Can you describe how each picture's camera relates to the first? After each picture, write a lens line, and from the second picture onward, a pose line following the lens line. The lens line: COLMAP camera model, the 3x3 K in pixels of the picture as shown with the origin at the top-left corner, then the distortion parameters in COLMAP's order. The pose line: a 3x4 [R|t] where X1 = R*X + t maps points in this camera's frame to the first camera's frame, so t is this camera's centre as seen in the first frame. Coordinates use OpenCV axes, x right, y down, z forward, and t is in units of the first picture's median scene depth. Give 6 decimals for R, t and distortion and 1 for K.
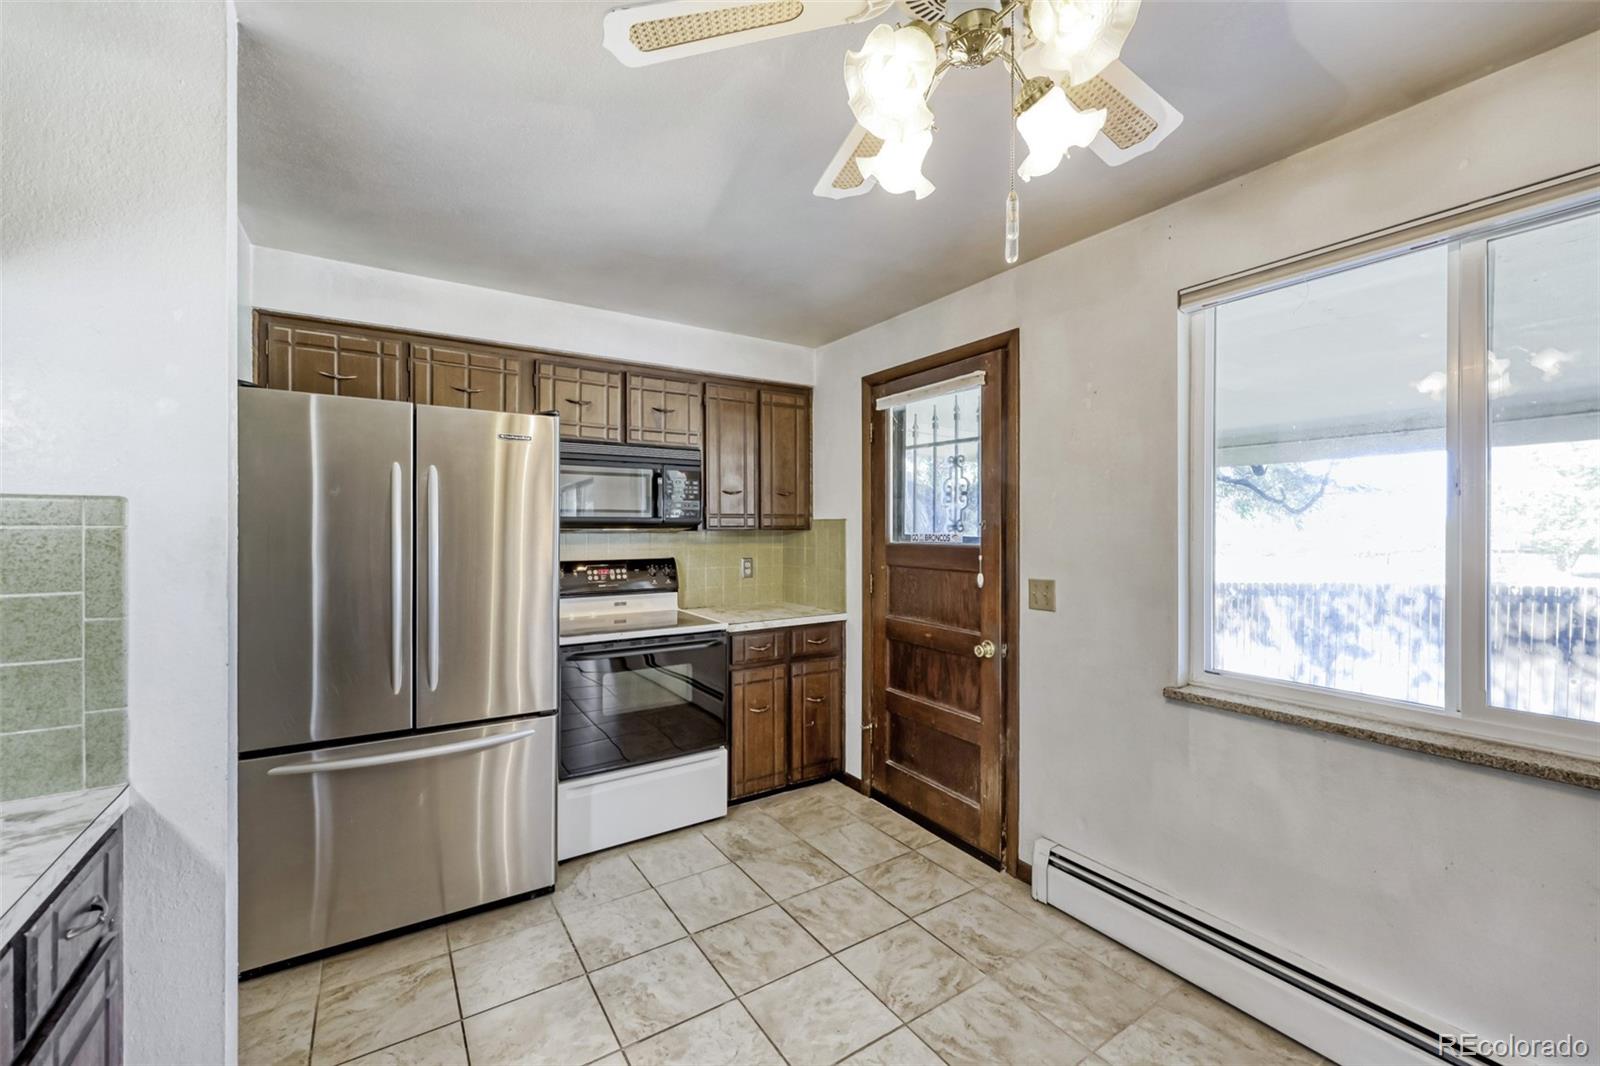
lens RADIAL K [[647.1, 0, 795.7], [0, 647.1, 531.3], [0, 0, 1]] dist [0.000473, 0.000143]
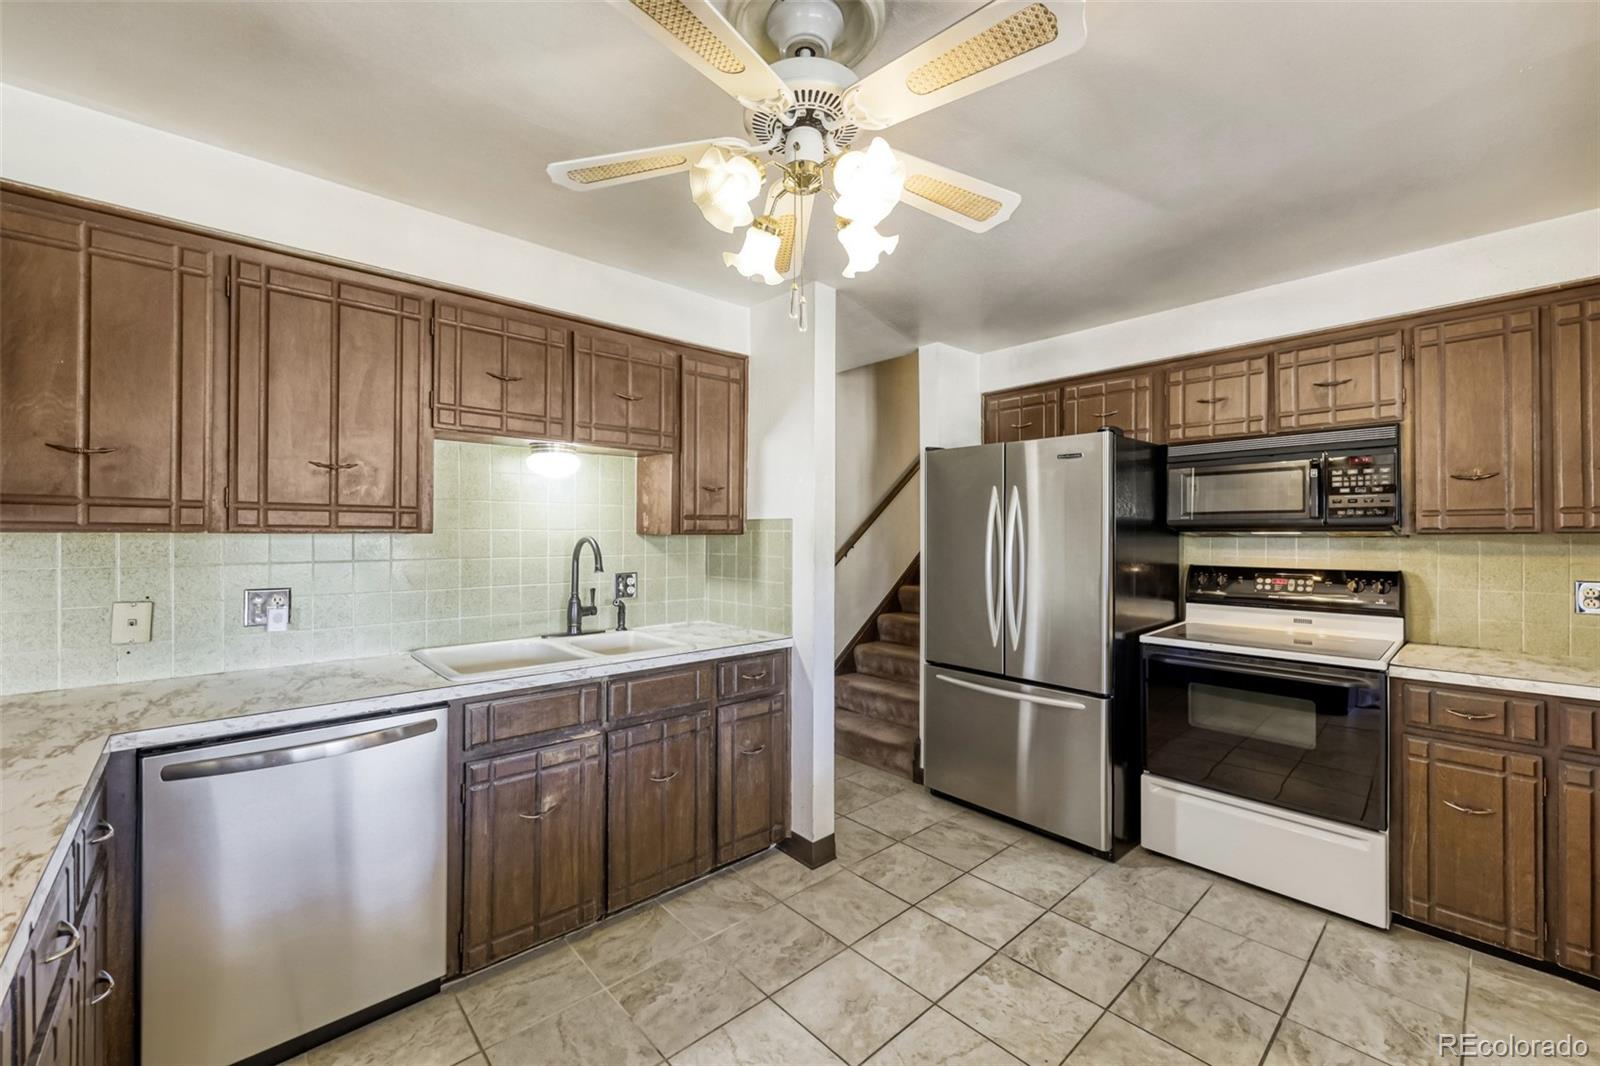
lens RADIAL K [[647.1, 0, 795.7], [0, 647.1, 531.3], [0, 0, 1]] dist [0.000473, 0.000143]
pose [[0.147464, -0.005425, -0.989053, 0.541710], [-0.004591, 0.999970, -0.006170, 0.004010], [0.989057, 0.005451, 0.147435, 0.258260]]
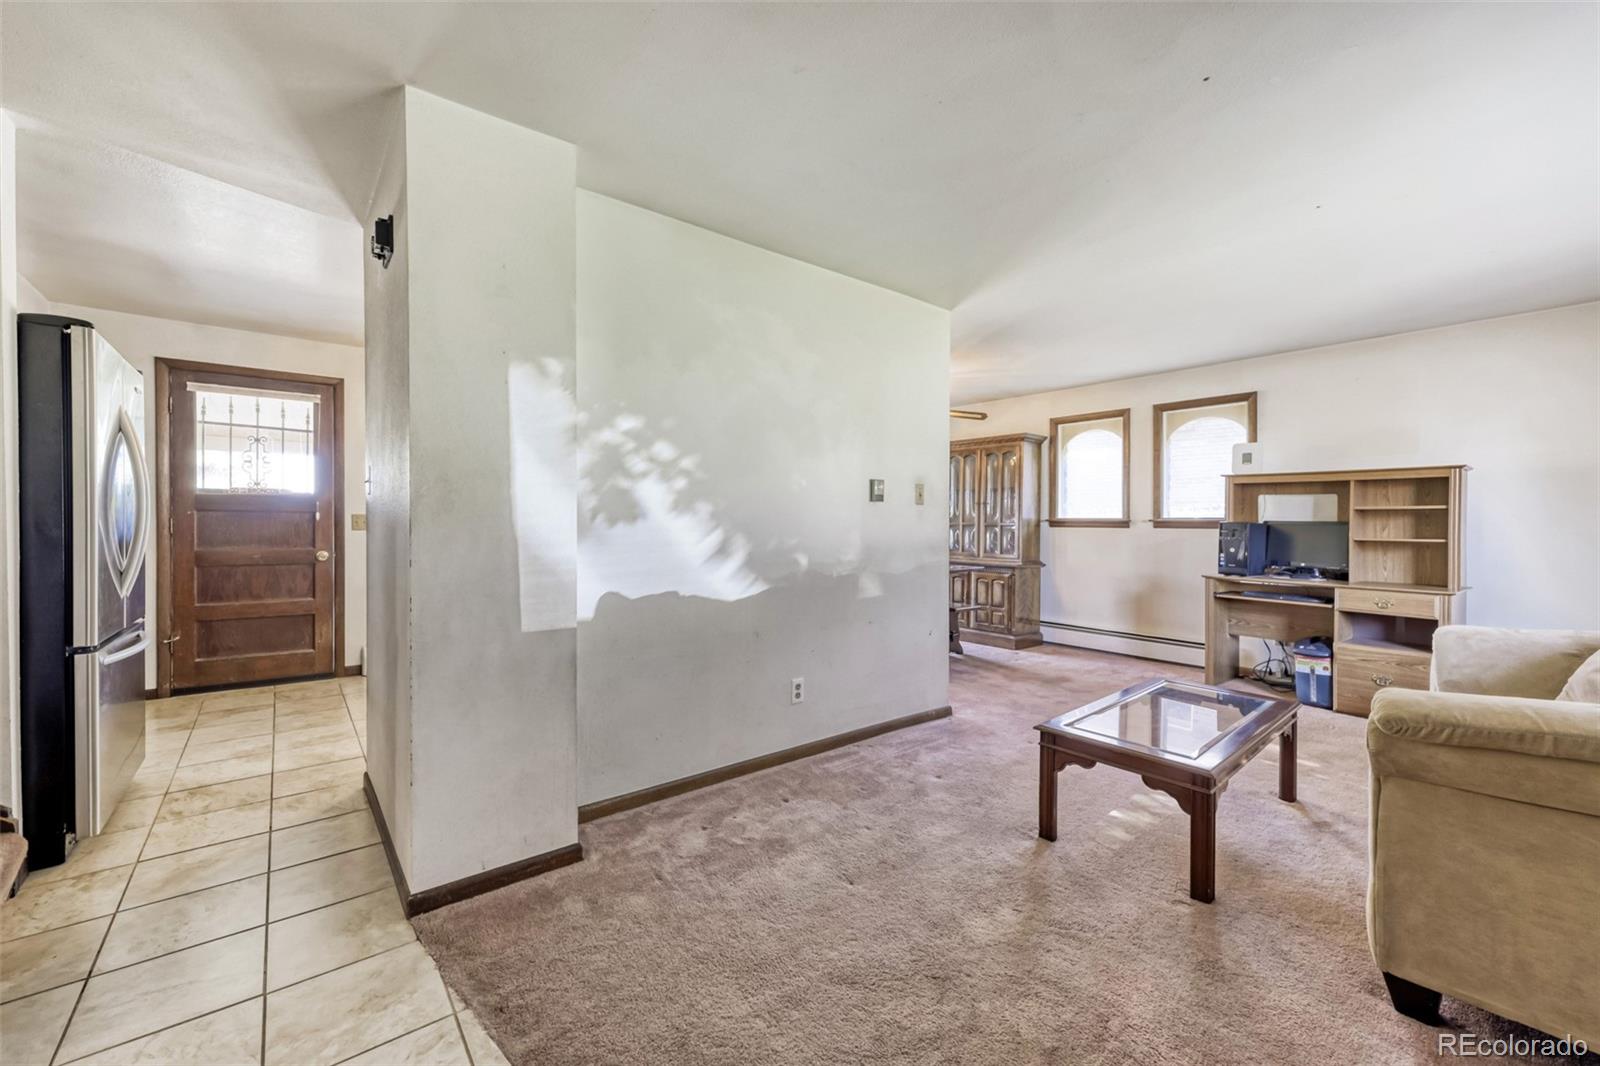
lens RADIAL K [[647.1, 0, 795.7], [0, 647.1, 531.3], [0, 0, 1]] dist [0.000473, 0.000143]
pose [[-0.100827, -0.013696, 0.994810, -1.424687], [-0.003880, 0.999903, 0.013372, 0.079595], [-0.994896, -0.002512, -0.100870, -0.084235]]
